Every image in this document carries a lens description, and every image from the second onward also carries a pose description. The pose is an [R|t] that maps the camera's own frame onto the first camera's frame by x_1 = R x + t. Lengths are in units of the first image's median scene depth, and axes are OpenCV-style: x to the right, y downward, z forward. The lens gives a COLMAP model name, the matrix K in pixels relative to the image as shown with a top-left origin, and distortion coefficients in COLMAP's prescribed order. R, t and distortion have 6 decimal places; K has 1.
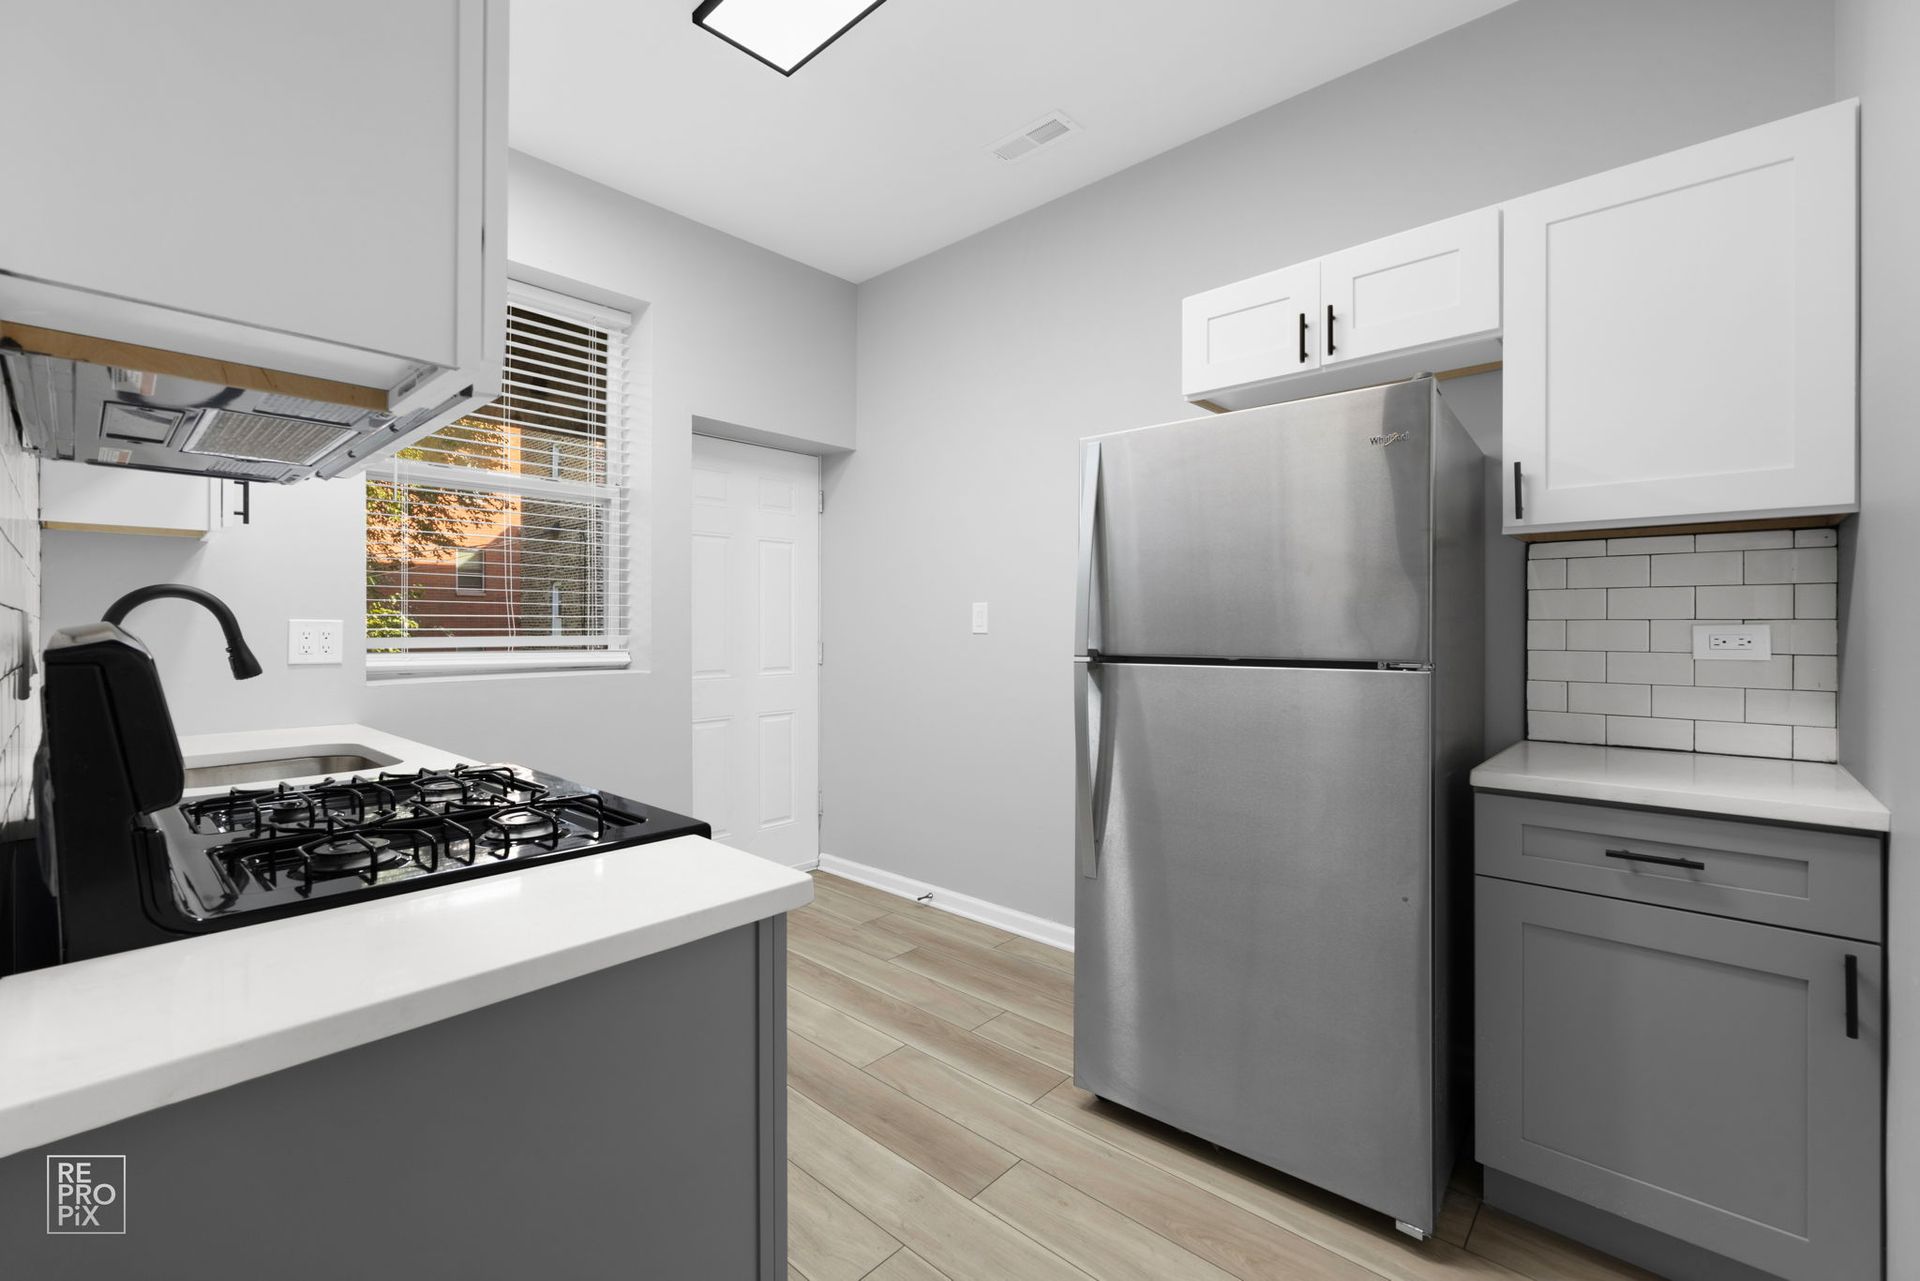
lens RADIAL K [[769.4, 0, 958.2], [0, 769.4, 636.5], [0, 0, 1]] dist [-0.001540, 0.000175]
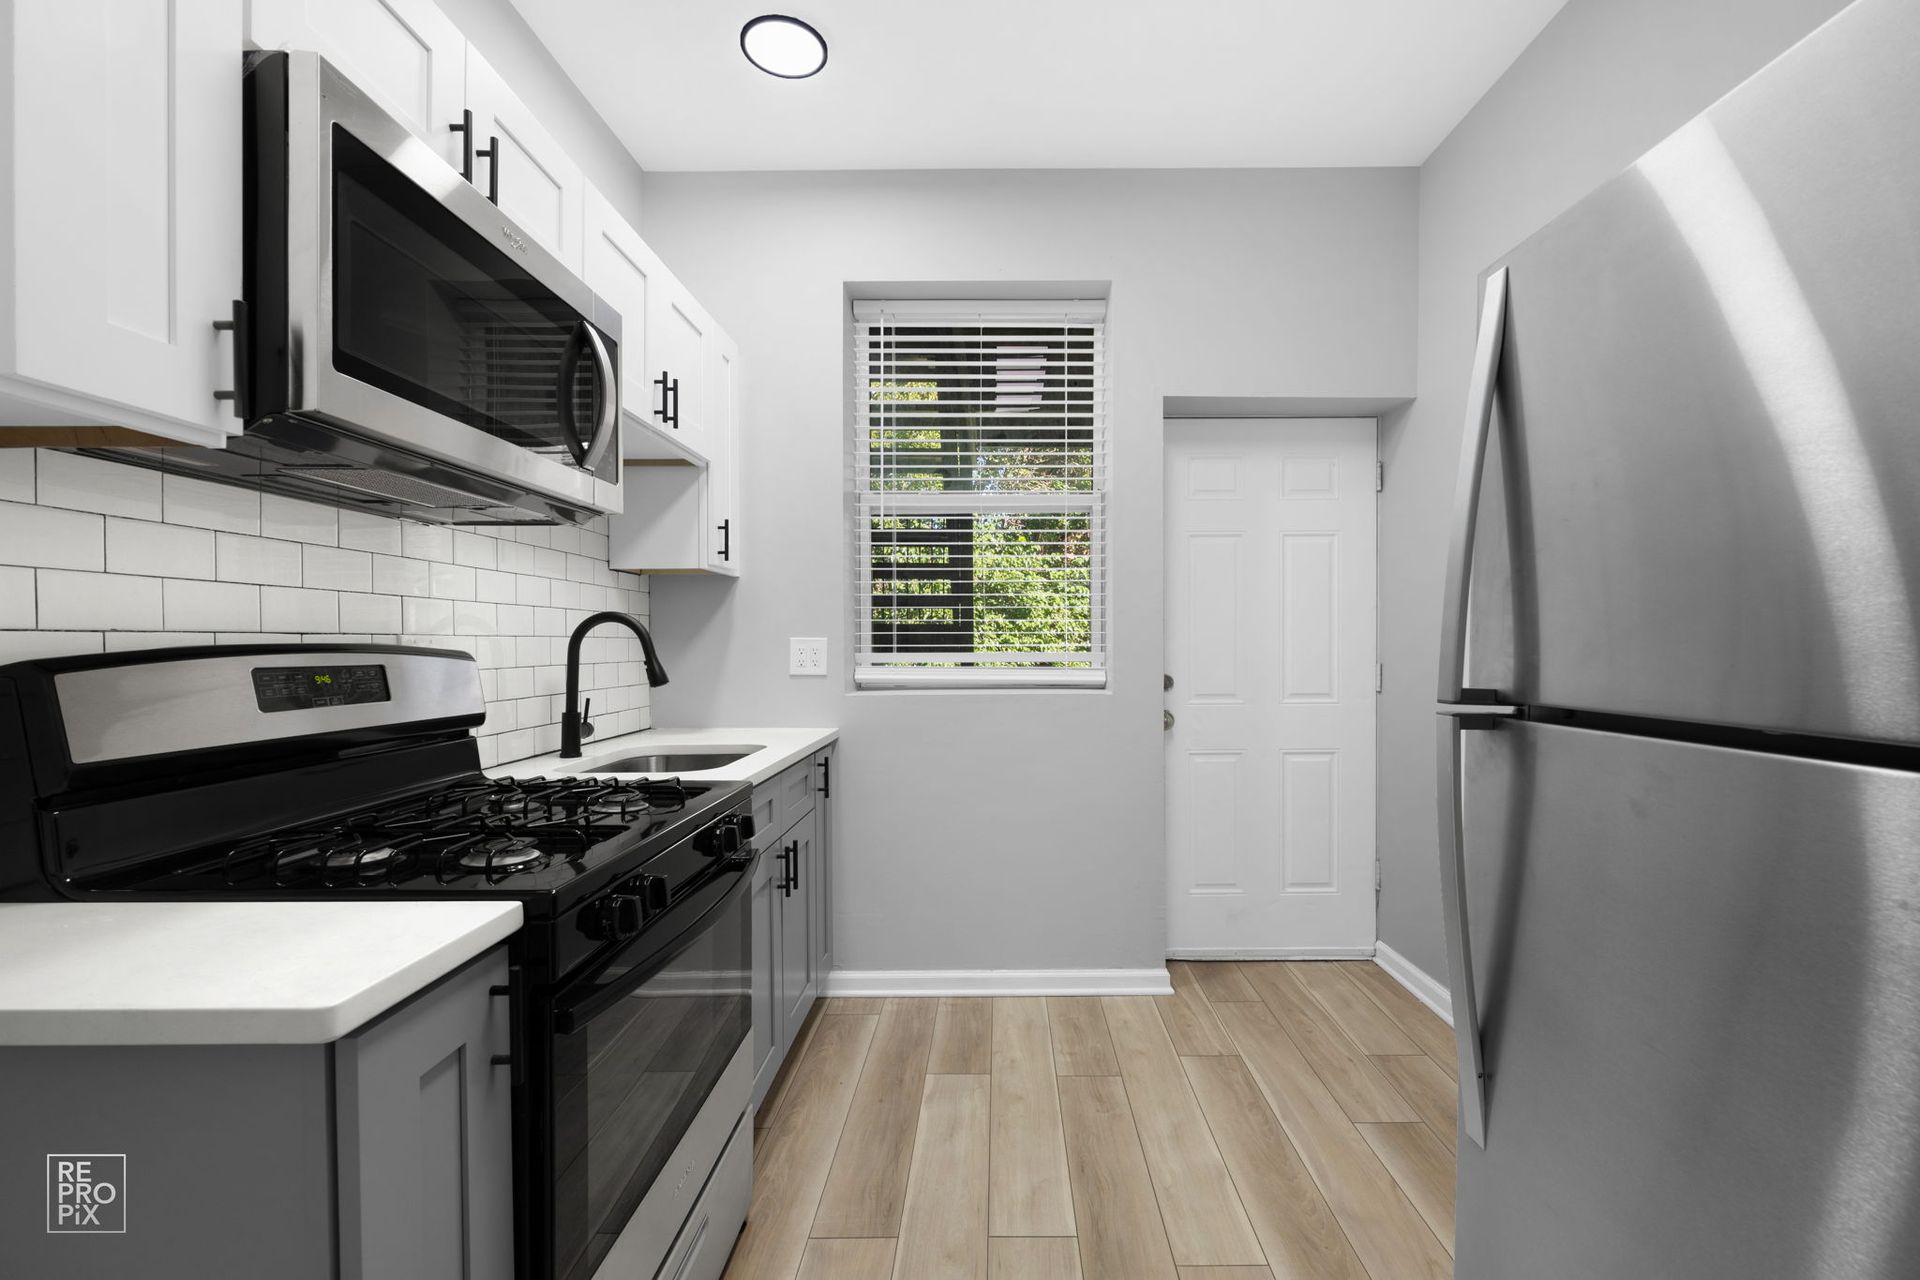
lens RADIAL K [[822.7, 0, 960.0], [0, 822.7, 659.3], [0, 0, 1]] dist [-0.012230, -0.000127]
pose [[0.692783, 0.013466, -0.721020, 0.279056], [-0.007344, 0.999906, 0.011619, -0.006043], [0.721108, -0.002755, 0.692817, 0.344433]]
